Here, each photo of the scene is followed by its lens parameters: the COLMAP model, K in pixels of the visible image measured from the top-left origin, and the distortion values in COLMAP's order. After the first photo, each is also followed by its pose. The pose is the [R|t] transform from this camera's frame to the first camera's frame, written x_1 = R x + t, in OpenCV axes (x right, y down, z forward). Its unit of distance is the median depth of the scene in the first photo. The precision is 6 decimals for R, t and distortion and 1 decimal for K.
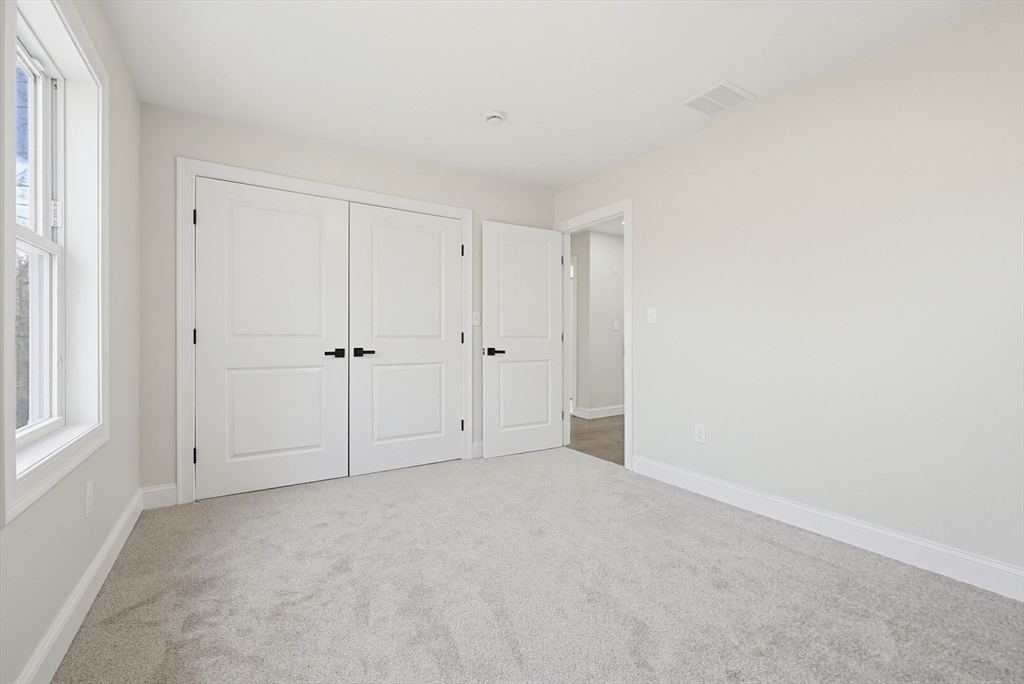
lens RADIAL K [[437.4, 0, 516.2], [0, 437.4, 339.7], [0, 0, 1]] dist [0.000968, -0.000026]
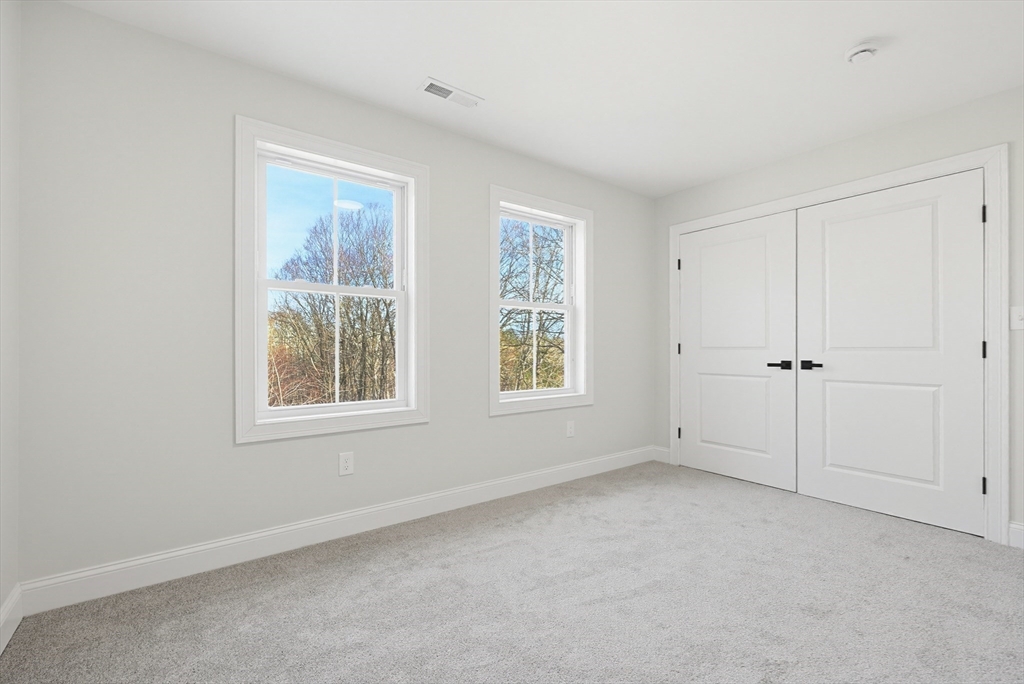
lens RADIAL K [[437.9, 0, 514.8], [0, 437.9, 351.8], [0, 0, 1]] dist [0.000162, 0.000069]
pose [[0.076503, -0.001073, -0.997069, 0.610210], [-0.004879, 0.999987, -0.001450, 0.005765], [0.997057, 0.004975, 0.076496, 0.346650]]
